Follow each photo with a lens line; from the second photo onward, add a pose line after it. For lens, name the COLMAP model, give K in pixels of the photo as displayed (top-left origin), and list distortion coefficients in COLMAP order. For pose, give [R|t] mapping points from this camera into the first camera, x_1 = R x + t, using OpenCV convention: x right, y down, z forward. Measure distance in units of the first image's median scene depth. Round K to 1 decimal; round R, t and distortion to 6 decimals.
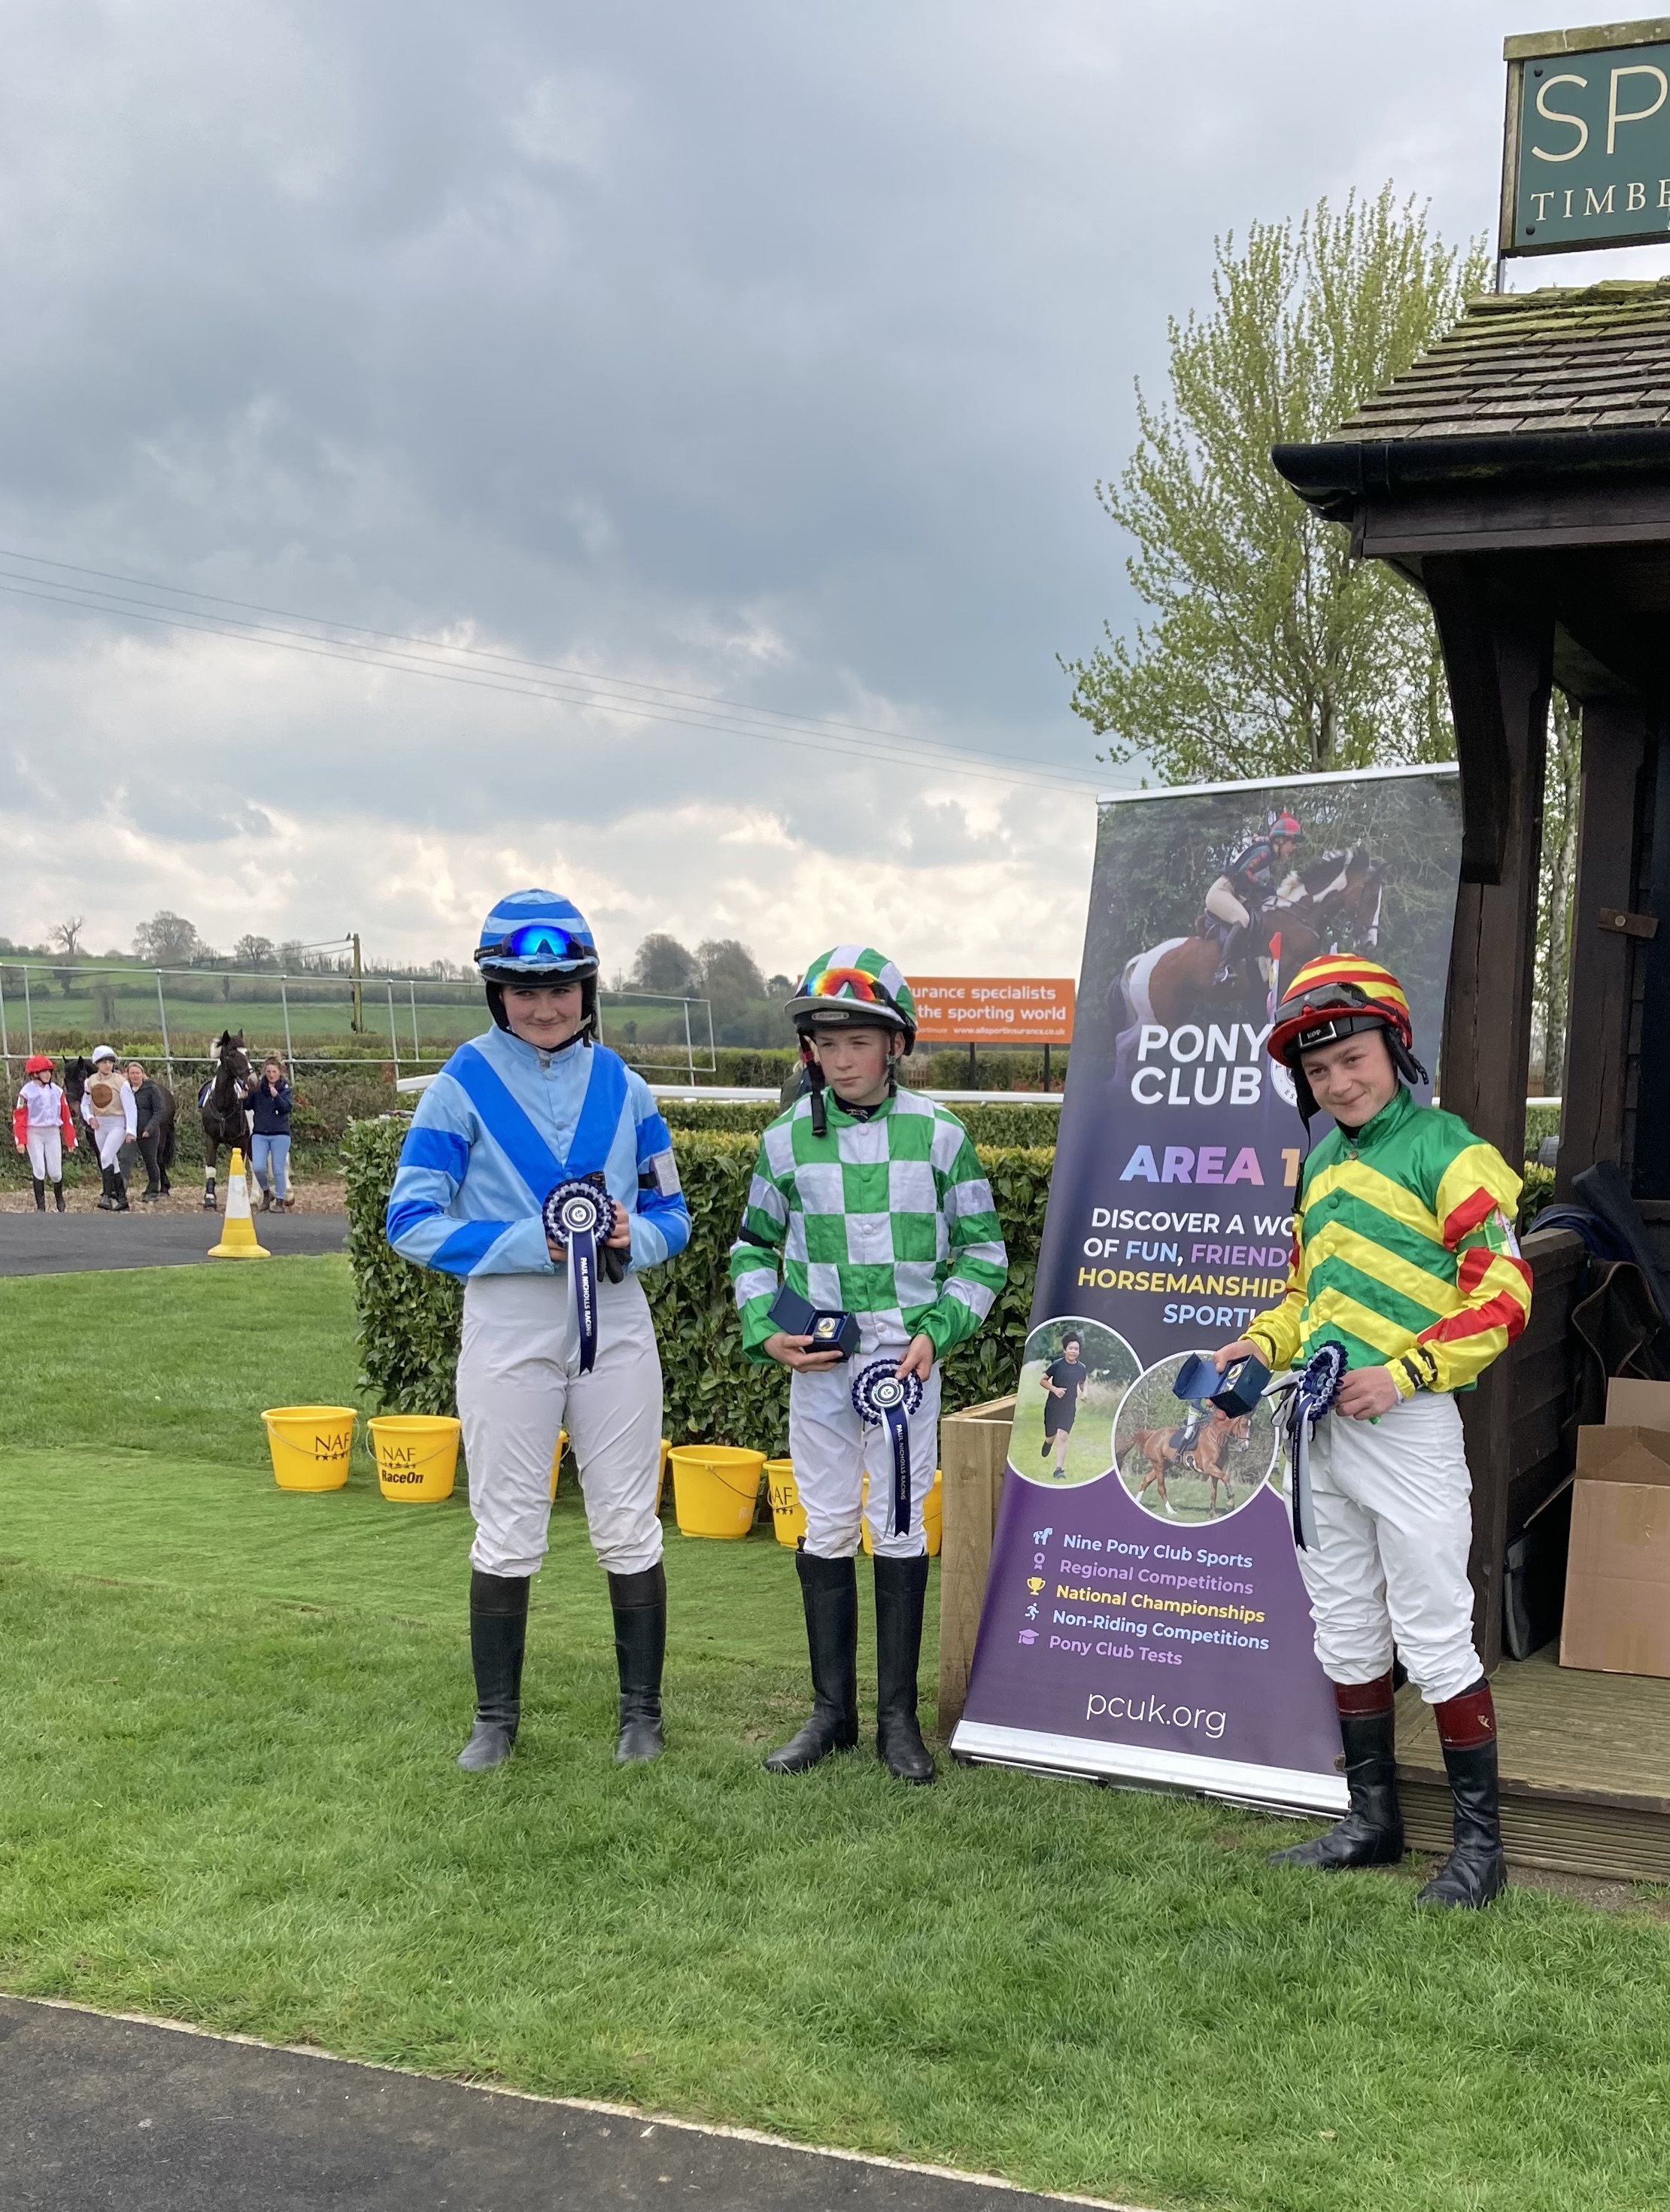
lens RADIAL K [[1810.5, 0, 835.0], [0, 1810.5, 1106.0], [0, 0, 1]] dist [0.002773, 0.002997]
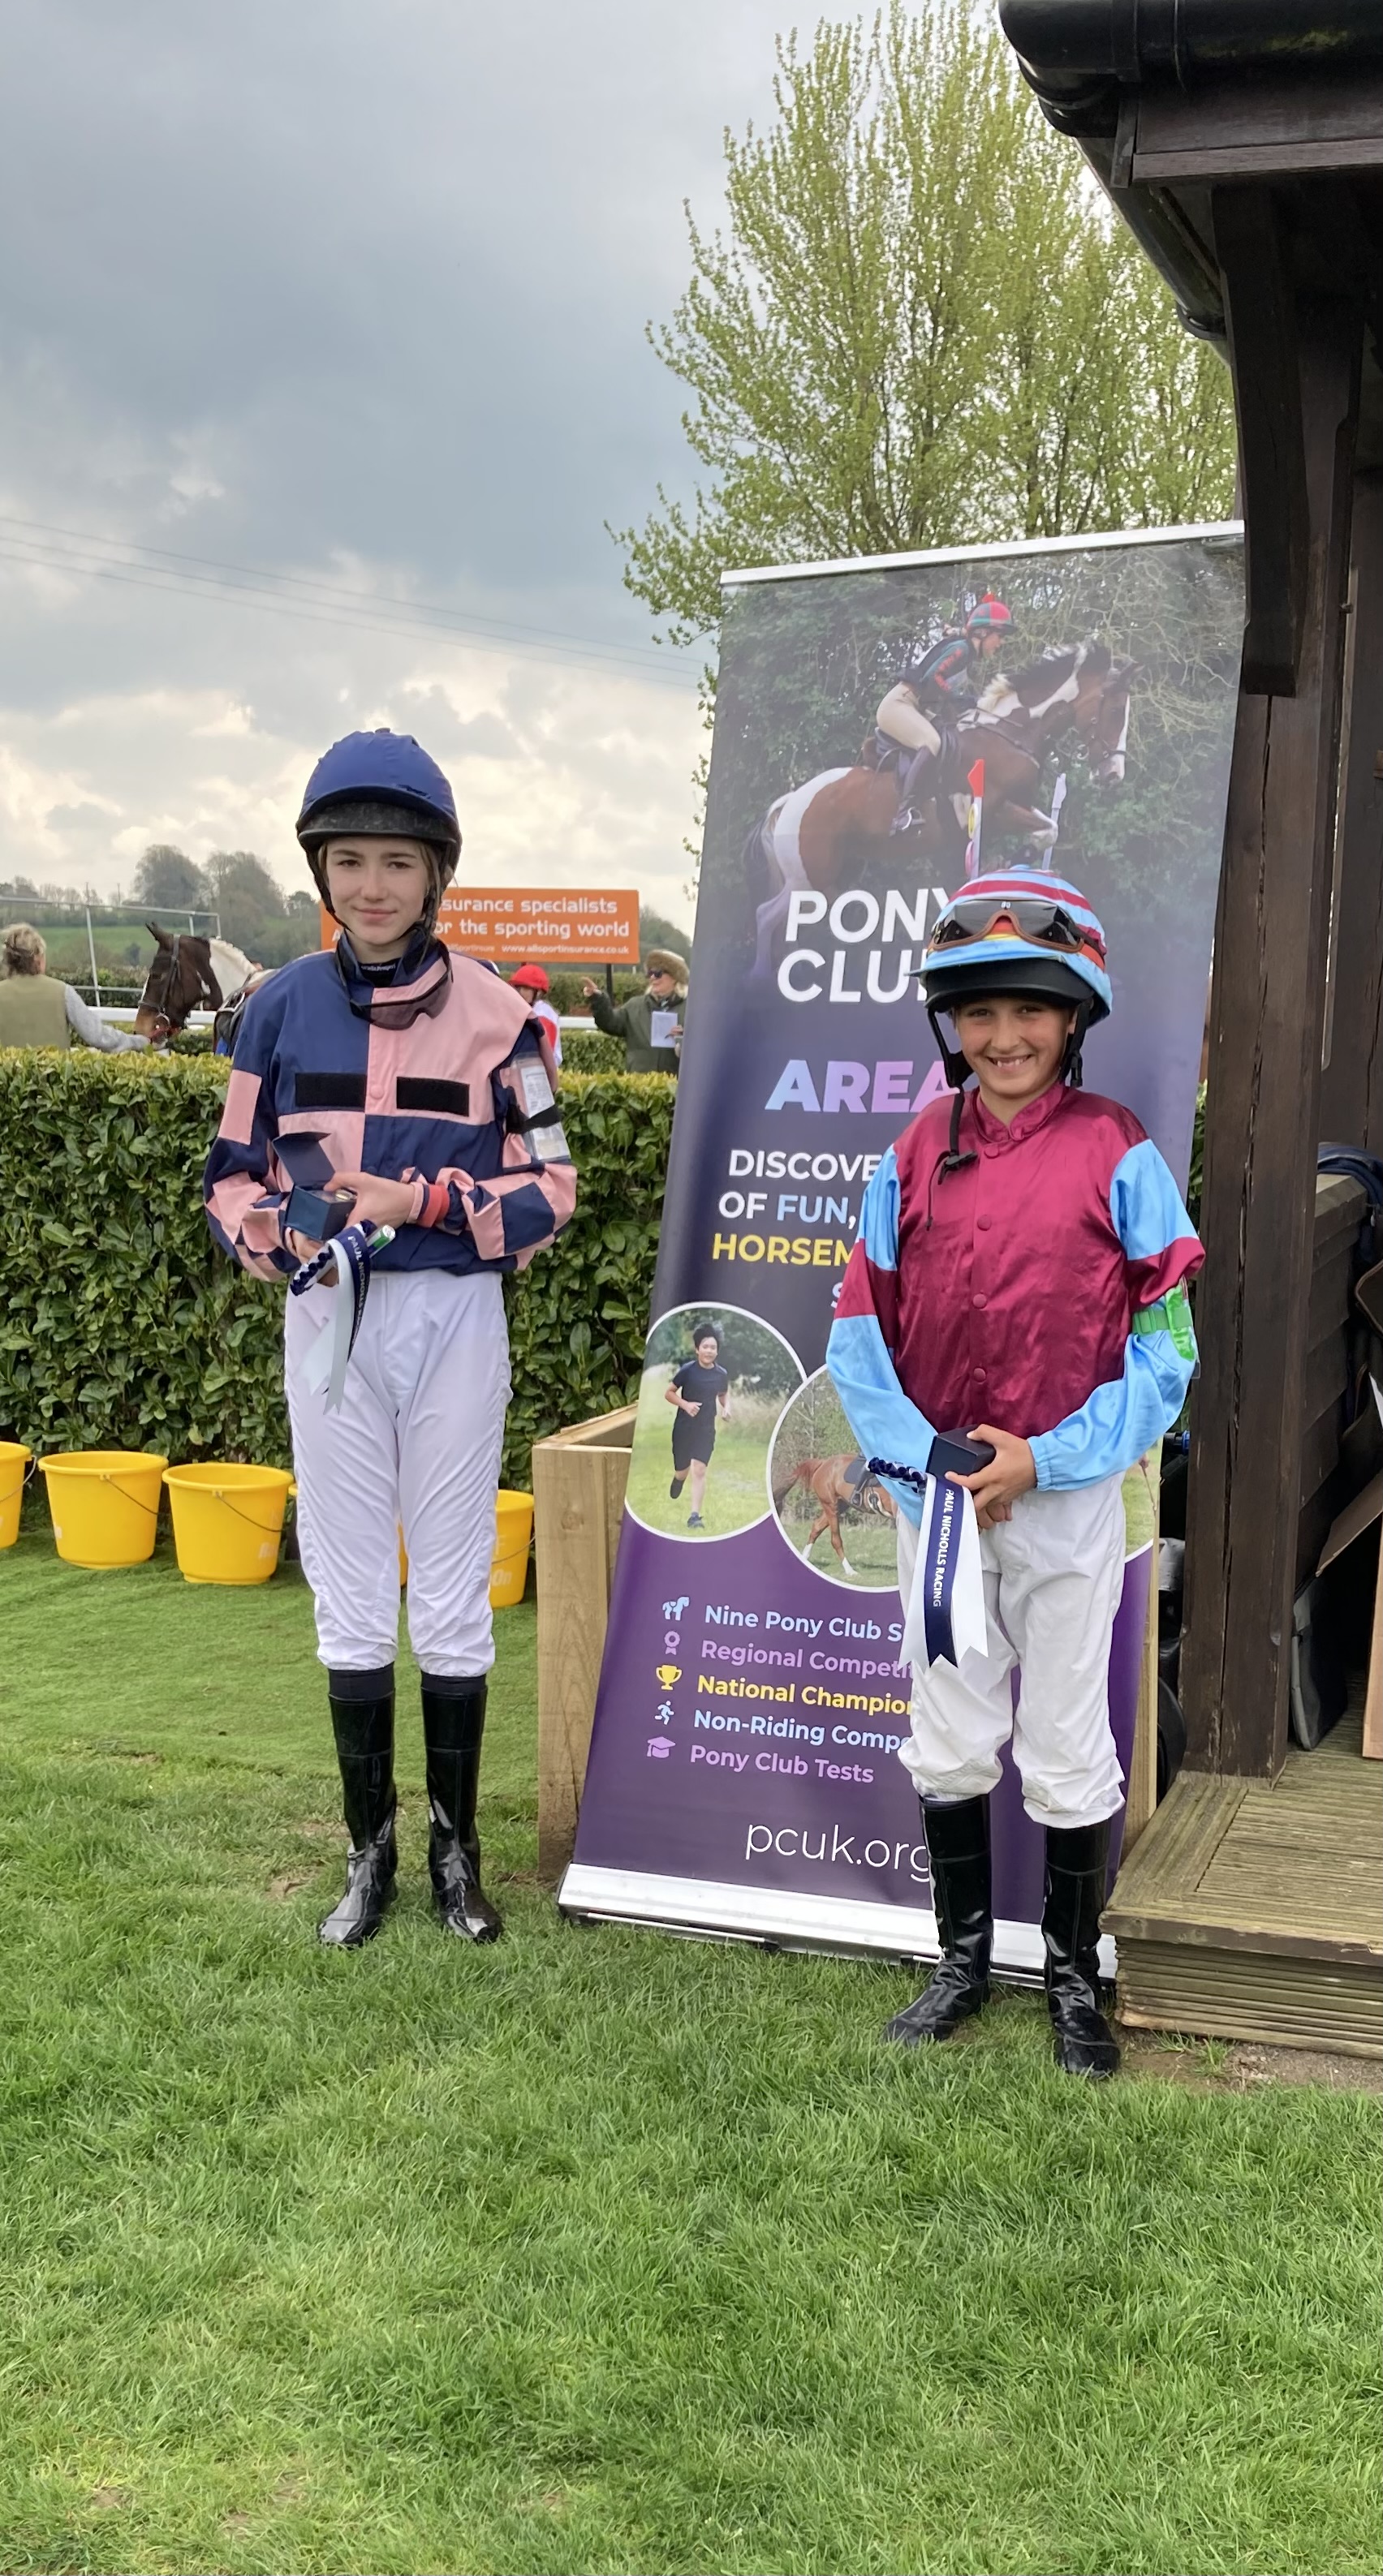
lens RADIAL K [[1689.6, 0, 693.6], [0, 1689.6, 1408.7], [0, 0, 1]] dist [-0.023751, 0.017347]
pose [[0.982909, -0.035314, 0.180675, 0.001573], [-0.002758, 0.978494, 0.206256, 0.013703], [-0.184073, -0.203229, 0.961673, 0.256786]]
